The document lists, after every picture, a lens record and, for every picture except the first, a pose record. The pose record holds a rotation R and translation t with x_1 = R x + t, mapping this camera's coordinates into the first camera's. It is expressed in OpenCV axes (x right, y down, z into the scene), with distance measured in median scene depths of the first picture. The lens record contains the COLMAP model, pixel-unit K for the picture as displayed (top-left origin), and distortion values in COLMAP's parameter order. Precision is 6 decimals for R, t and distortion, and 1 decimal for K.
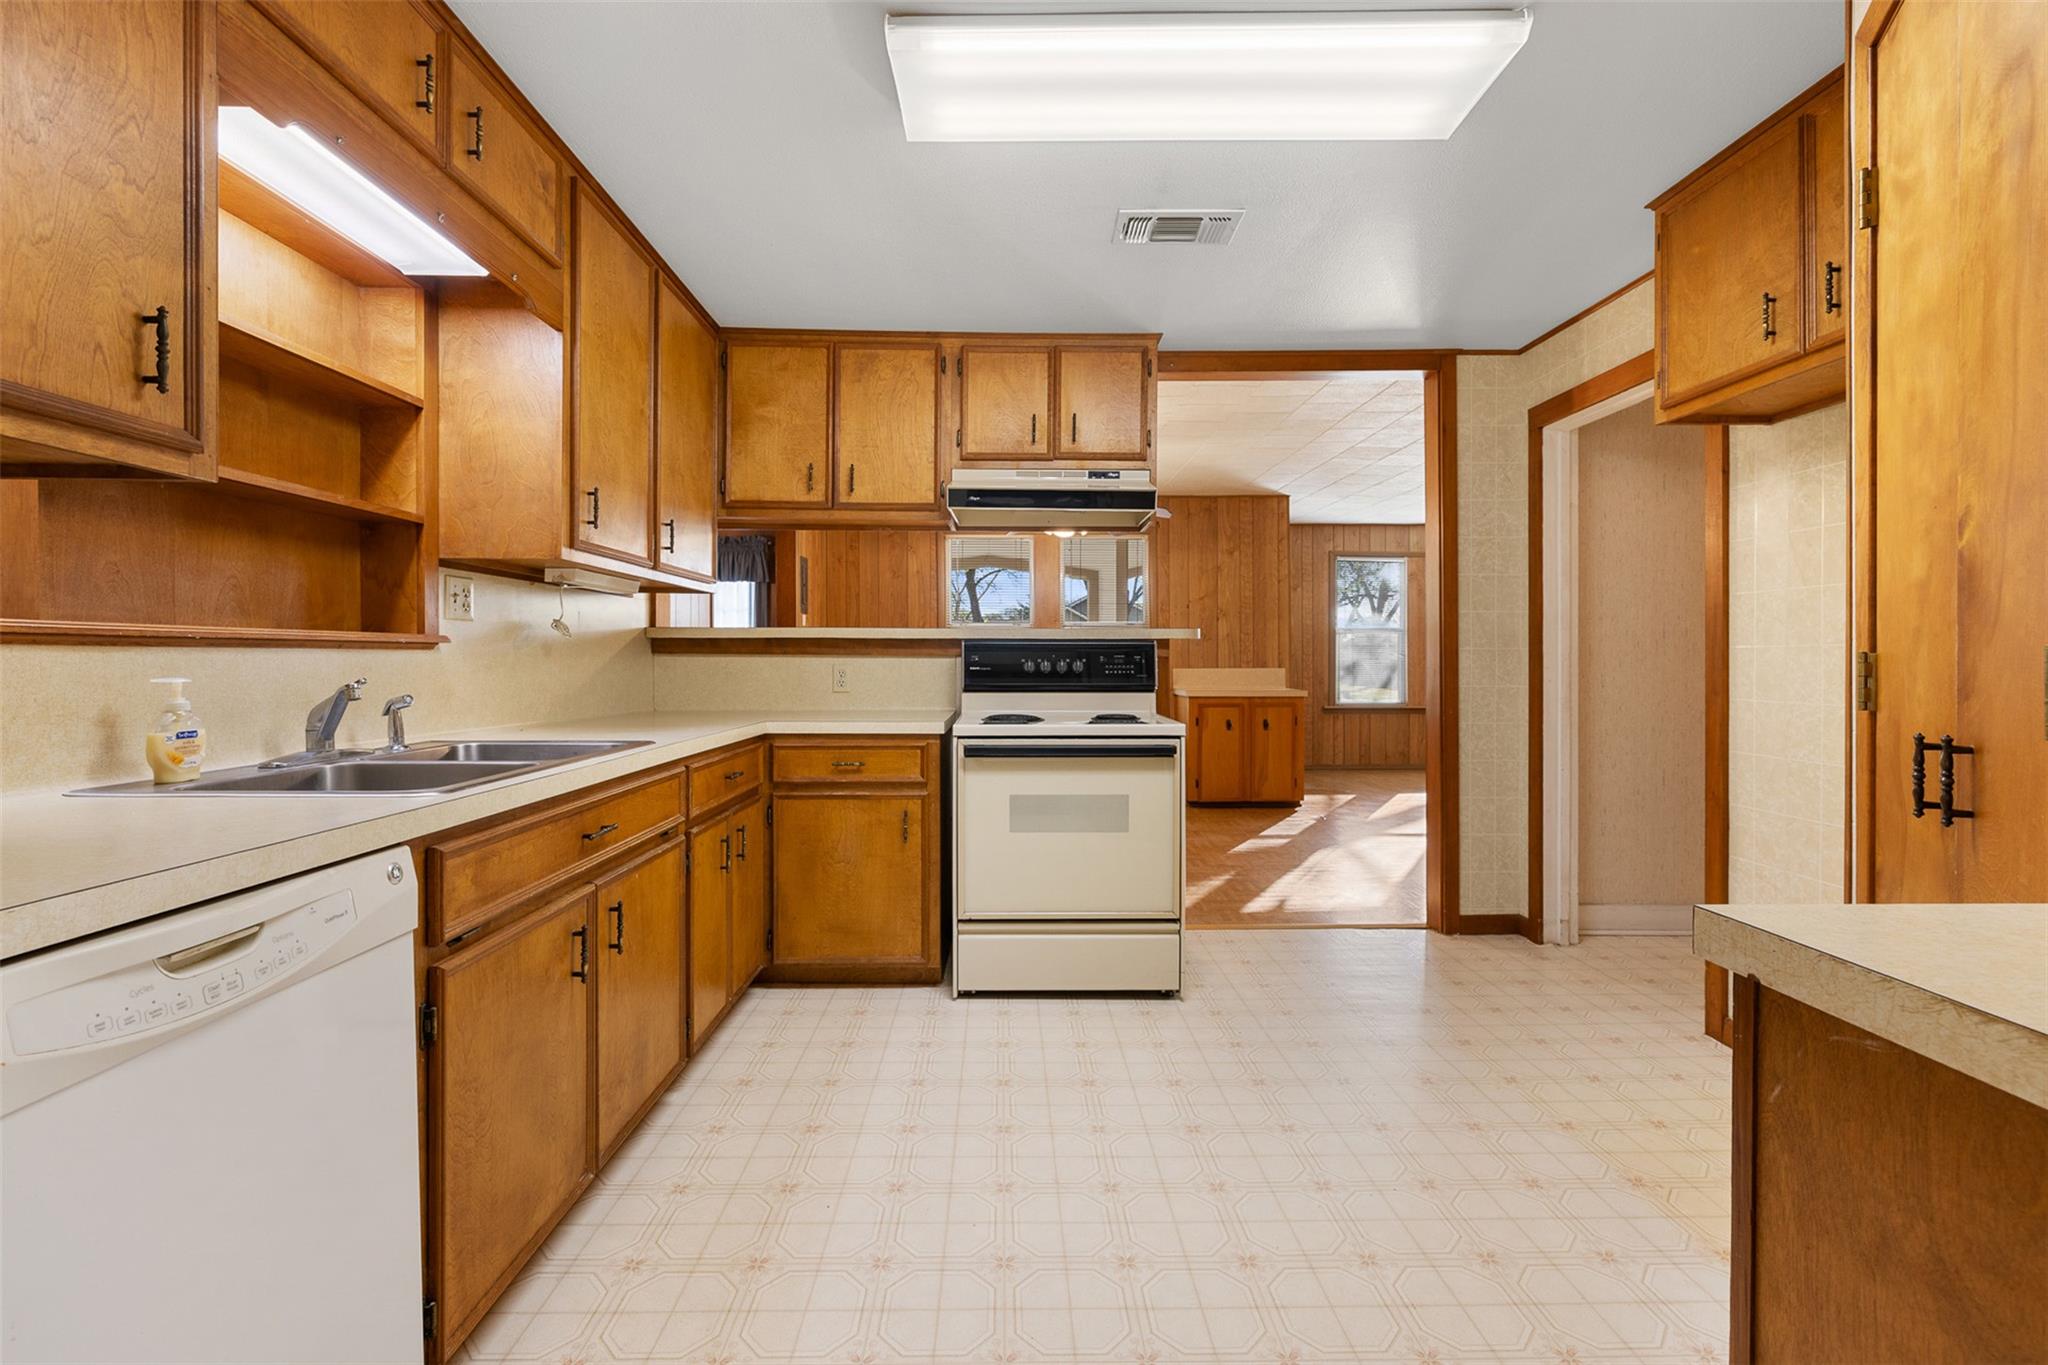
lens RADIAL K [[862.0, 0, 1027.8], [0, 862.0, 667.8], [0, 0, 1]] dist [0.000982, -0.000181]
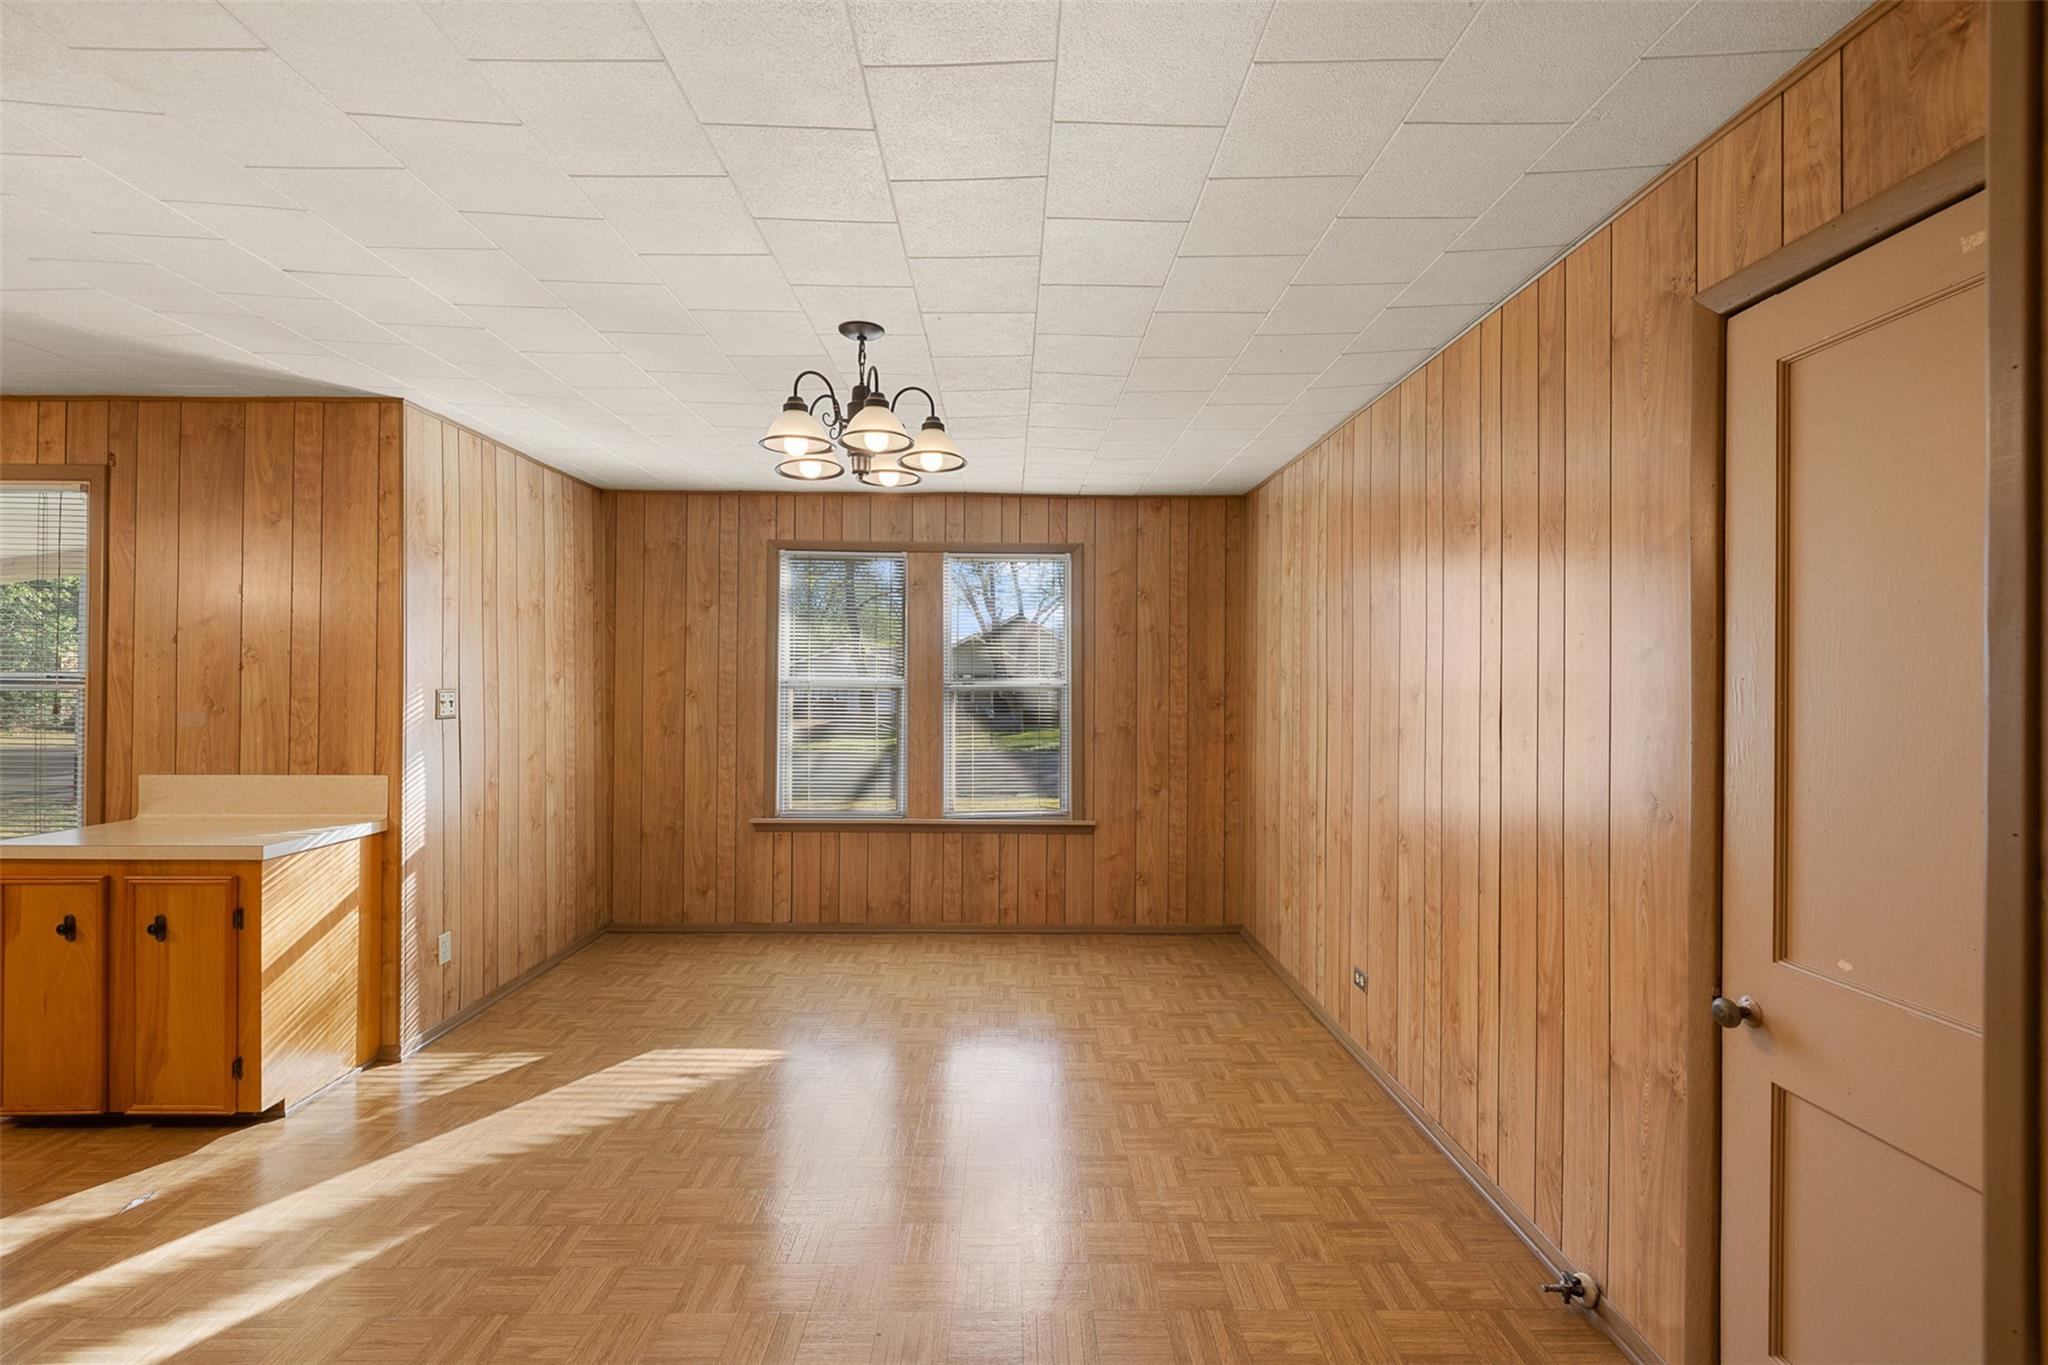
lens RADIAL K [[862.0, 0, 1035.4], [0, 862.0, 683.4], [0, 0, 1]] dist [0.000982, -0.000181]
pose [[0.999976, 0.004844, 0.004948, 0.522278], [-0.004781, 0.999908, -0.012693, -0.036181], [-0.005009, 0.012669, 0.999907, 0.442860]]
